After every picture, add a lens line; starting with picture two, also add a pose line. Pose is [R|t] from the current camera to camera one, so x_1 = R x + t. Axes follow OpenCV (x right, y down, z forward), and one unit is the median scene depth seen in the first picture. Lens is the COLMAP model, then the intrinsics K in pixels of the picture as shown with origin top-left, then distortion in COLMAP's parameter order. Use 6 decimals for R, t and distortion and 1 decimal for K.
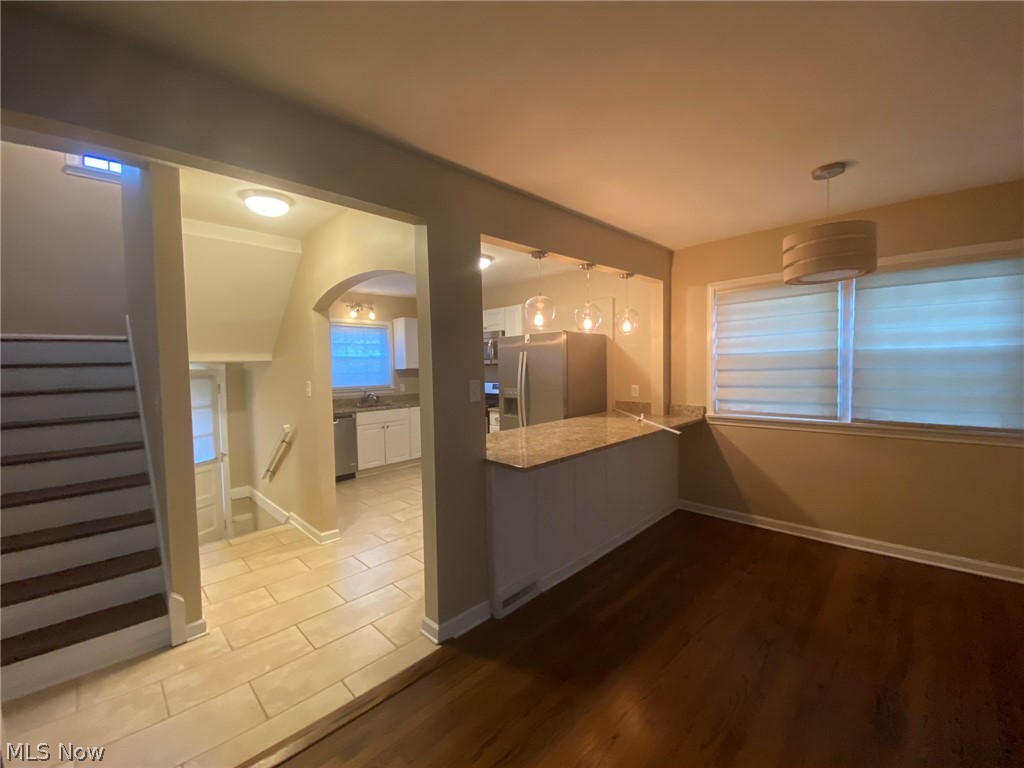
lens RADIAL K [[413.4, 0, 517.2], [0, 413.4, 383.4], [0, 0, 1]] dist [0.000932, 0.000004]
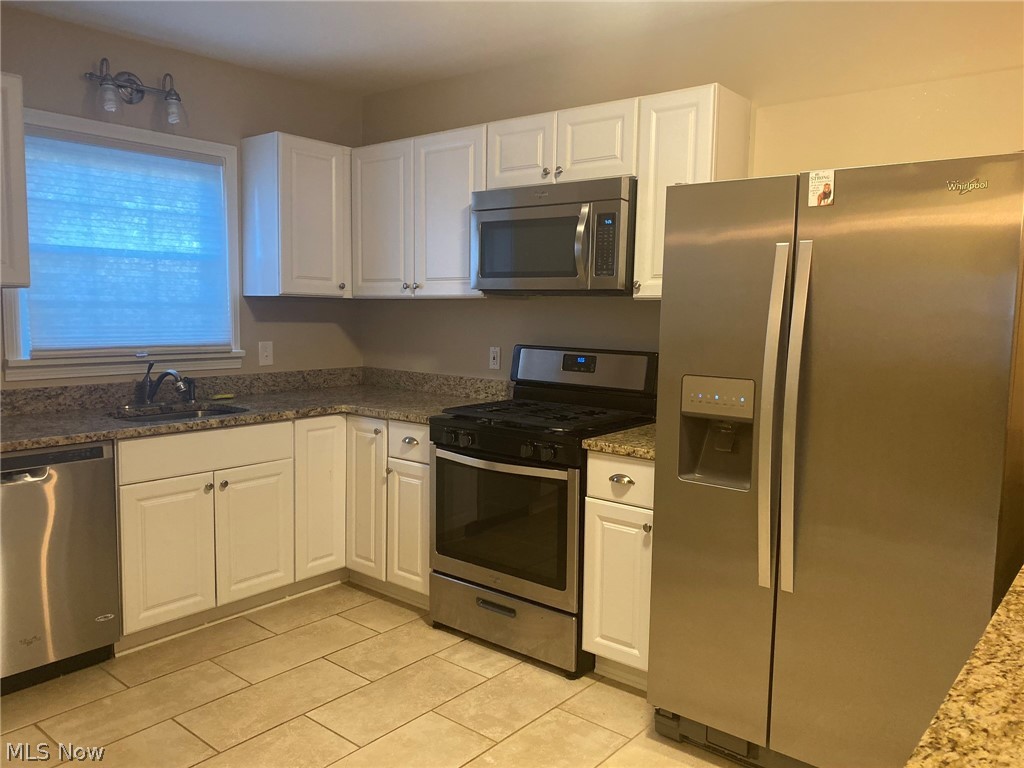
lens RADIAL K [[781.2, 0, 509.1], [0, 781.2, 384.7], [0, 0, 1]] dist [-0.032009, 0.002832]
pose [[0.995865, 0.030612, 0.085530, -0.157829], [-0.035398, 0.997858, 0.055020, -0.006283], [-0.083663, -0.057820, 0.994815, 0.423856]]
